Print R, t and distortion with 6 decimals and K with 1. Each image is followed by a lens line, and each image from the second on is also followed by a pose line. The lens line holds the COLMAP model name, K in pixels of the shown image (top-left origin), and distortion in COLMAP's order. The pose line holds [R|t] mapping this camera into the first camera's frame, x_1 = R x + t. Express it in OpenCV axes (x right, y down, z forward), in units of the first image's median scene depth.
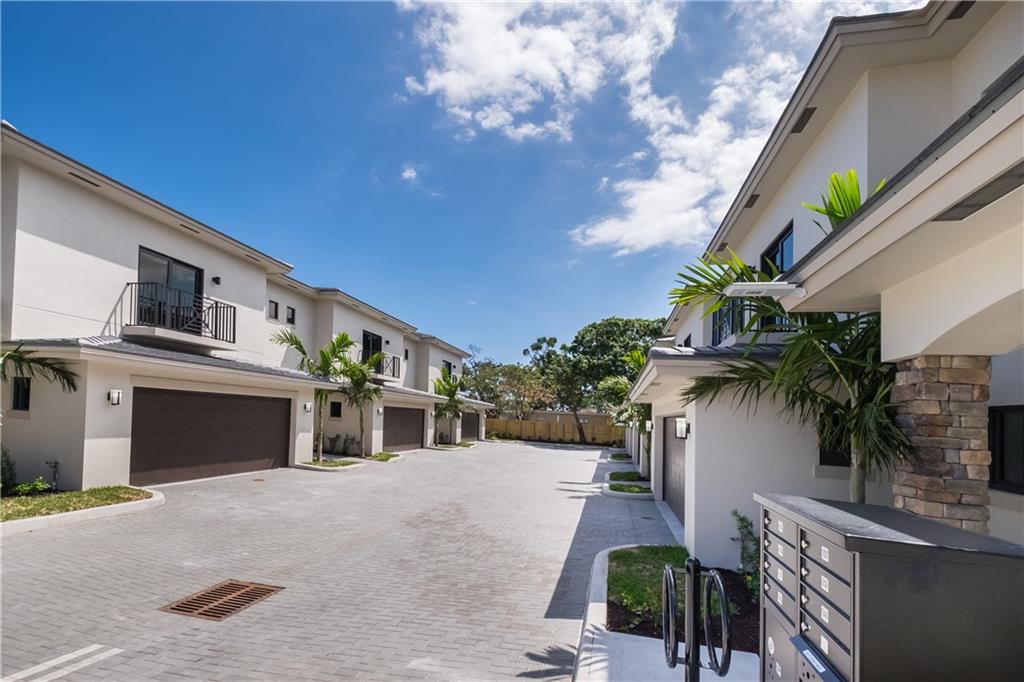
lens RADIAL K [[460.4, 0, 512.0], [0, 460.4, 341.0], [0, 0, 1]] dist [-0.001556, -0.000332]
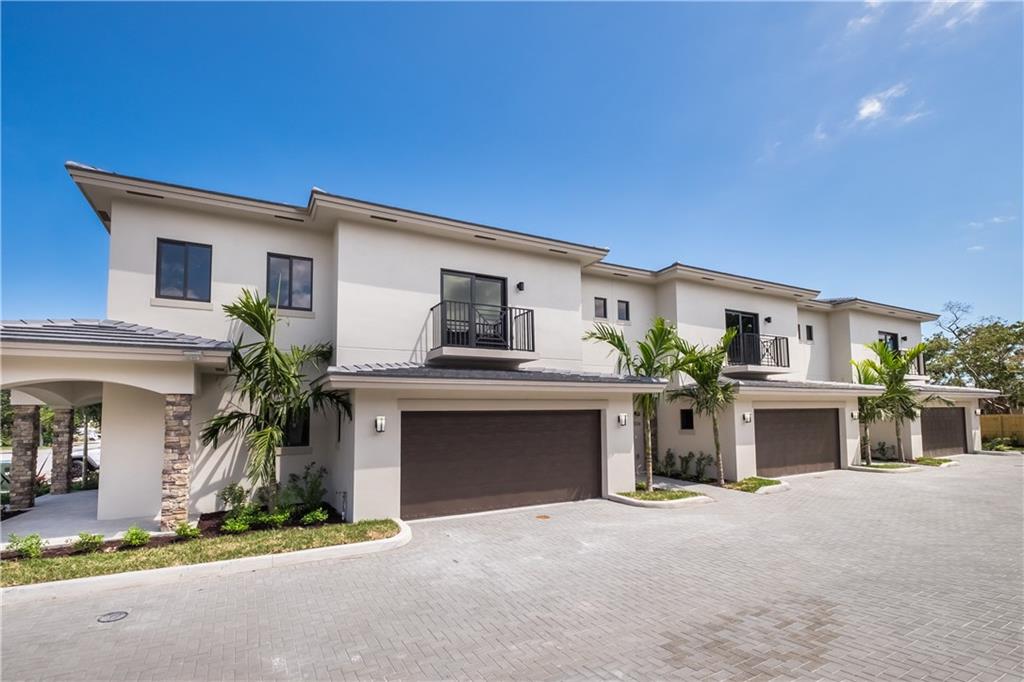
lens RADIAL K [[474.0, 0, 555.9], [0, 474.0, 392.6], [0, 0, 1]] dist [-0.003231, -0.000494]
pose [[0.663458, -0.110354, -0.740031, 0.058636], [0.177282, 0.984085, 0.012191, 0.070467], [0.726908, -0.139282, 0.672462, 0.396444]]
